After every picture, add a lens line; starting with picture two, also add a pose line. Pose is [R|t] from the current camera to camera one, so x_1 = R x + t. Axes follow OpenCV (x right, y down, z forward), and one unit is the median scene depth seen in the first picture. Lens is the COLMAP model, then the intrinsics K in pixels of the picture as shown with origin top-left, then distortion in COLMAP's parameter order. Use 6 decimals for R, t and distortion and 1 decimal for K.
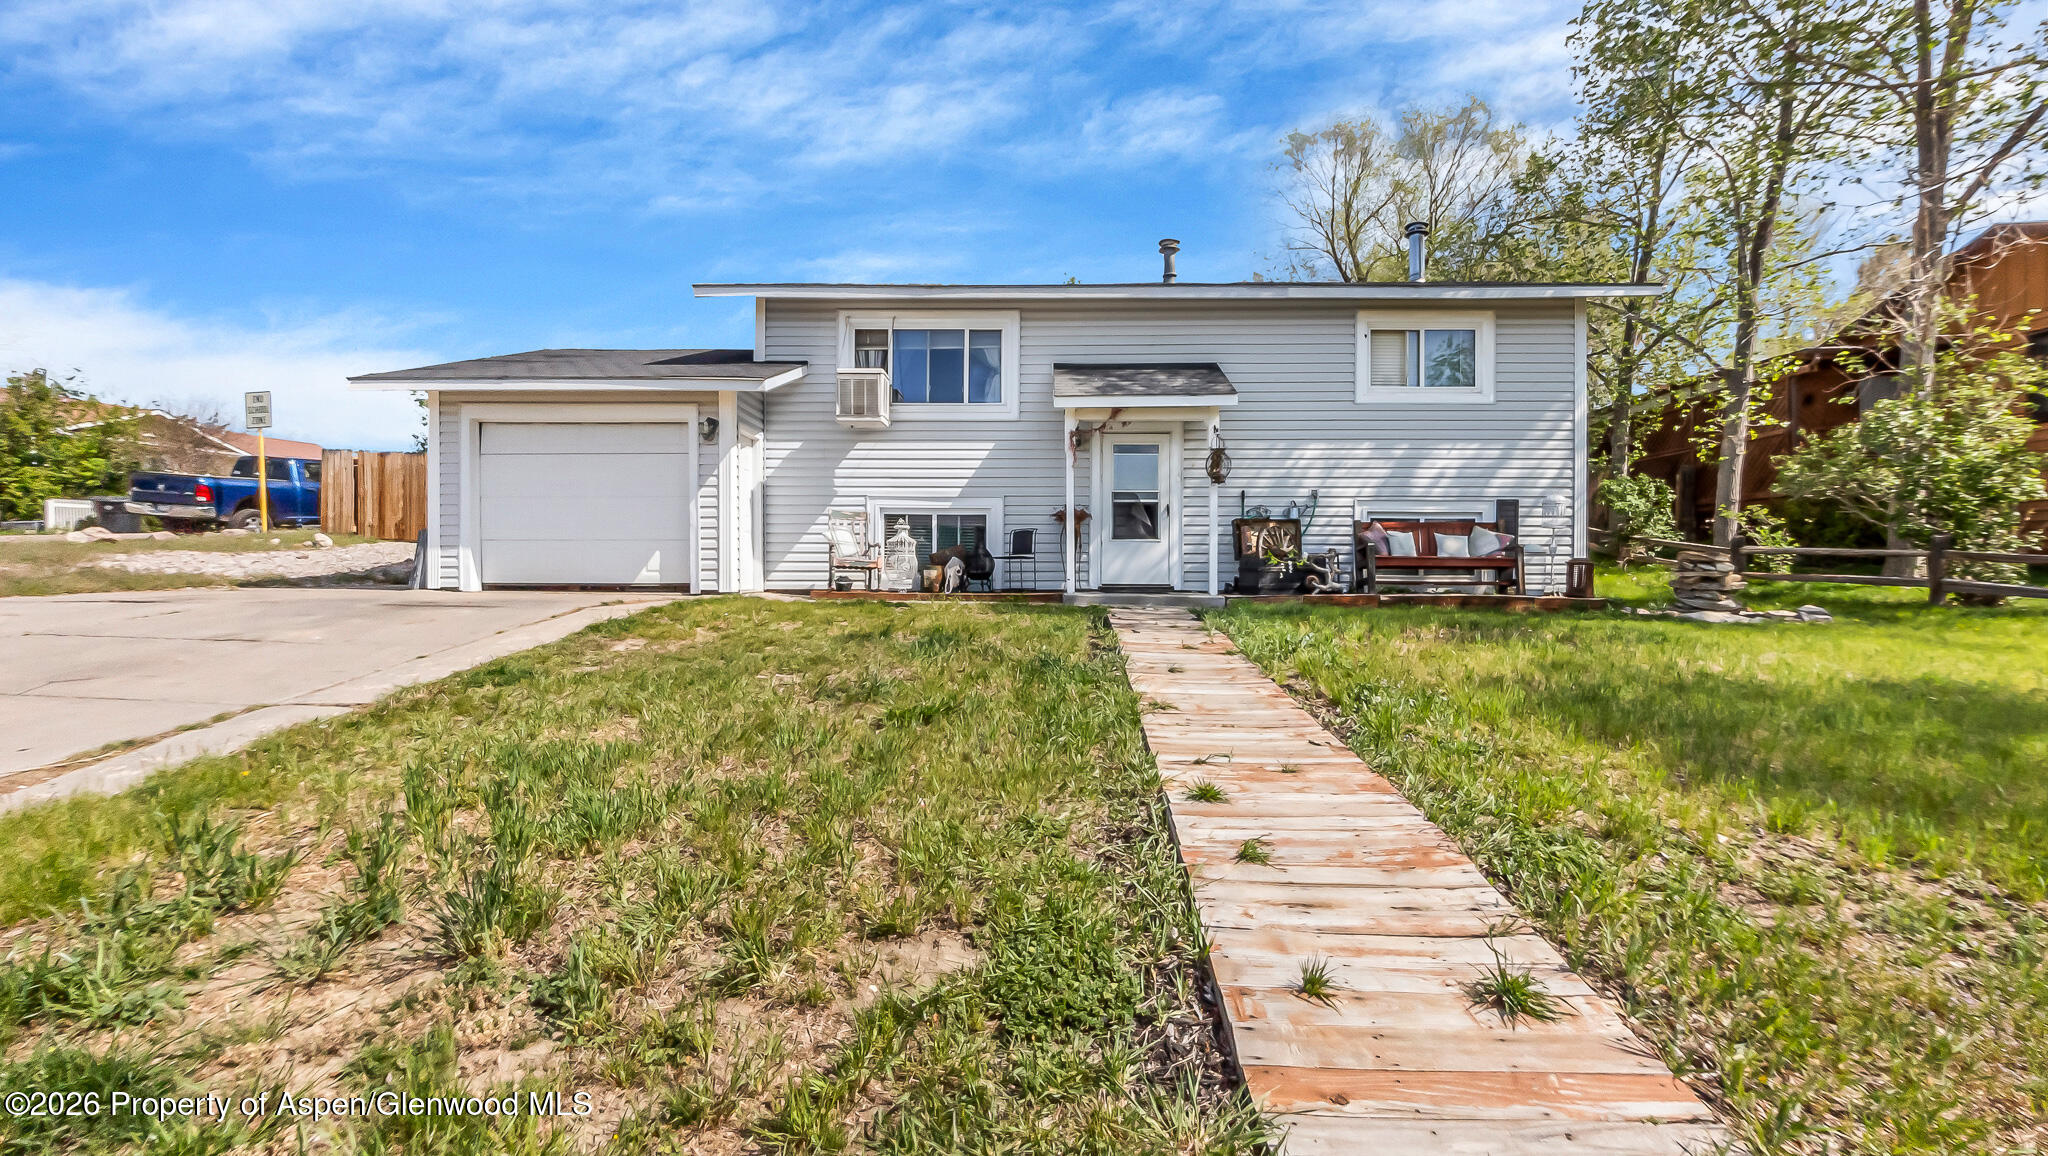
lens RADIAL K [[895.2, 0, 1023.3], [0, 895.2, 548.3], [0, 0, 1]] dist [-0.003556, -0.000090]
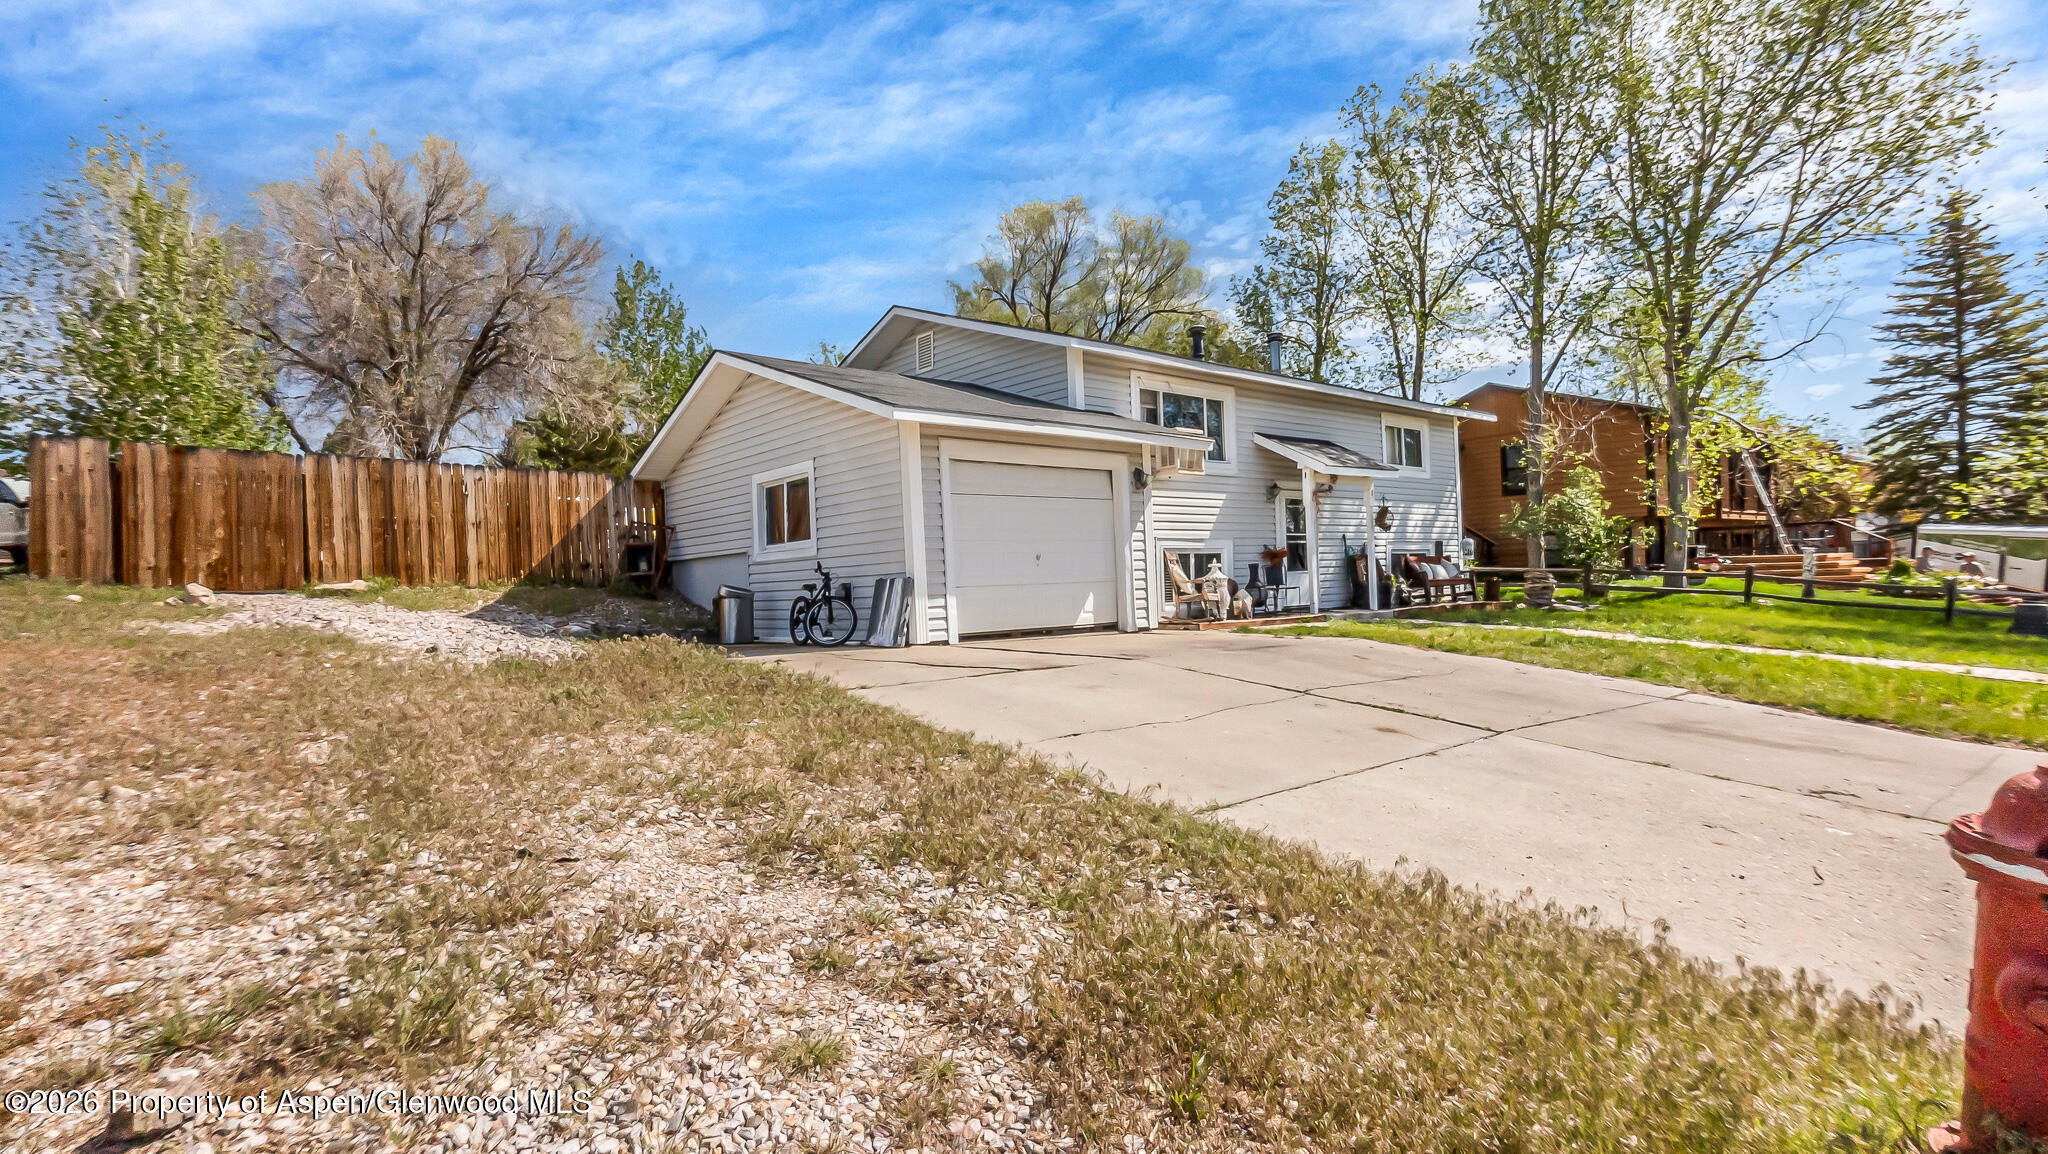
lens RADIAL K [[949.3, 0, 1024.0], [0, 949.3, 577.0], [0, 0, 1]] dist [0.000263, 0.000011]
pose [[0.769990, -0.023672, 0.637616, -1.069647], [0.016488, 0.999716, 0.017204, -0.032712], [-0.637843, -0.002734, 0.770162, 0.183641]]
